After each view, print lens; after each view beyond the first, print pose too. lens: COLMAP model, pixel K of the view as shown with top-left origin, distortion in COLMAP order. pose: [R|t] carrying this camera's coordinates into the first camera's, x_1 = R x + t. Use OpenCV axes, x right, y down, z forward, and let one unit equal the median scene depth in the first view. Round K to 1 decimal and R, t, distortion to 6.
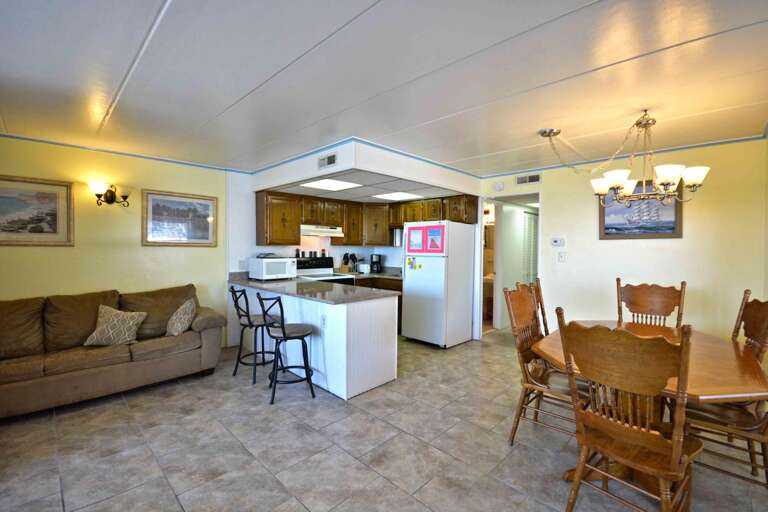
lens RADIAL K [[337.5, 0, 385.5], [0, 337.5, 257.5], [0, 0, 1]] dist [-0.004257, -0.001797]
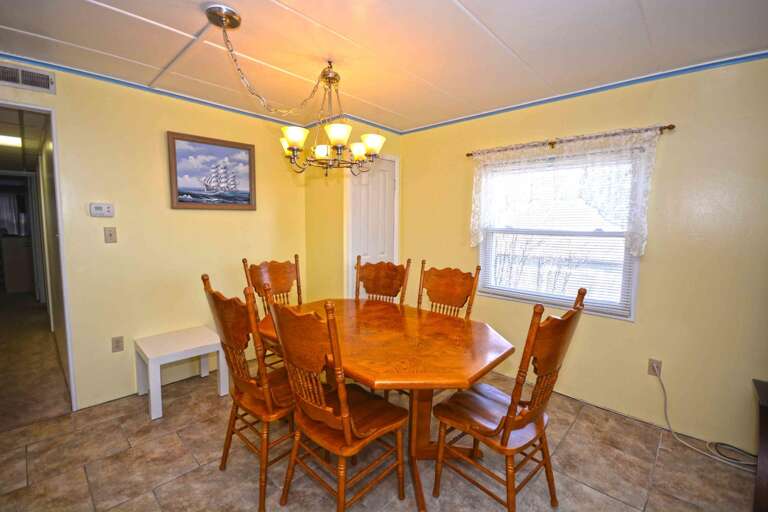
lens RADIAL K [[337.5, 0, 381.8], [0, 337.5, 253.2], [0, 0, 1]] dist [-0.004257, -0.001797]
pose [[-0.013971, -0.098340, 0.995055, -0.083361], [0.021583, 0.994890, 0.098627, -0.018528], [-0.999669, 0.022854, -0.011777, 0.523161]]
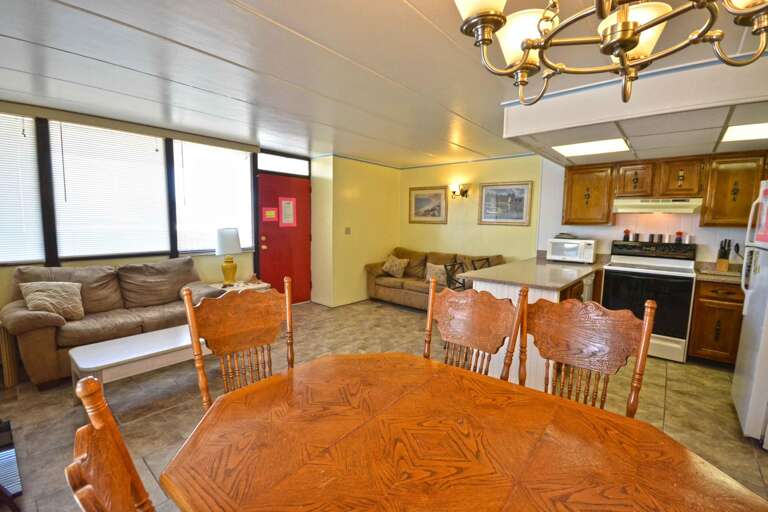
lens RADIAL K [[337.5, 0, 383.5], [0, 337.5, 255.9], [0, 0, 1]] dist [-0.004257, -0.001797]
pose [[0.062819, 0.095810, -0.993415, 0.619906], [-0.049454, 0.994457, 0.092783, -0.012851], [0.996799, 0.043299, 0.067209, 0.474509]]
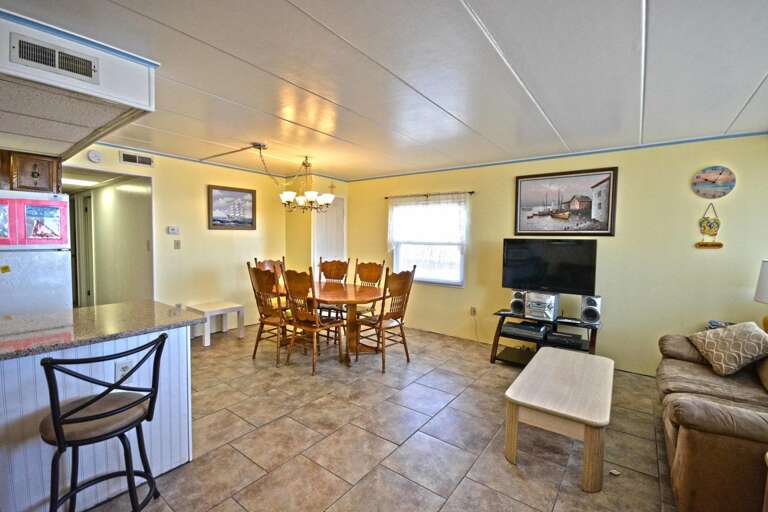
lens RADIAL K [[337.5, 0, 382.1], [0, 337.5, 254.9], [0, 0, 1]] dist [-0.004257, -0.001797]
pose [[-0.129821, -0.059683, 0.989740, -0.600940], [0.018426, 0.997869, 0.062590, -0.023662], [-0.991366, 0.026363, -0.128444, 0.500515]]
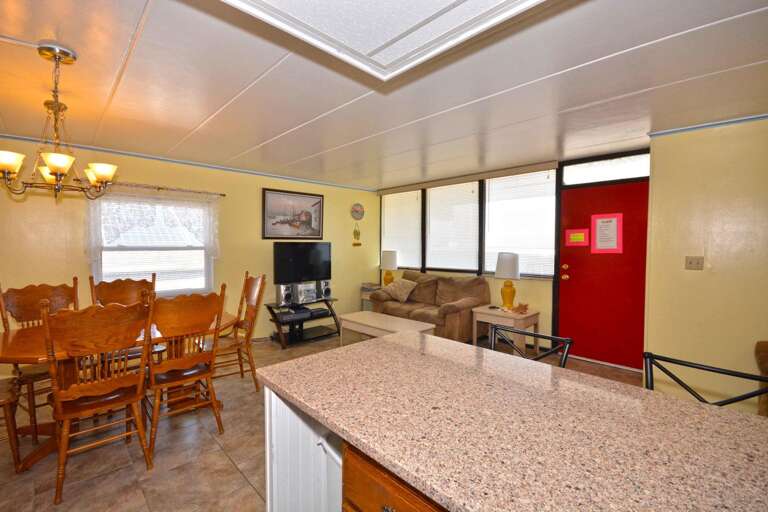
lens RADIAL K [[337.5, 0, 381.8], [0, 337.5, 256.4], [0, 0, 1]] dist [-0.004257, -0.001797]
pose [[-0.999709, -0.010762, 0.021575, -0.079308], [-0.009177, 0.997342, 0.072287, -0.039491], [-0.022296, 0.072068, -0.997150, 1.127730]]
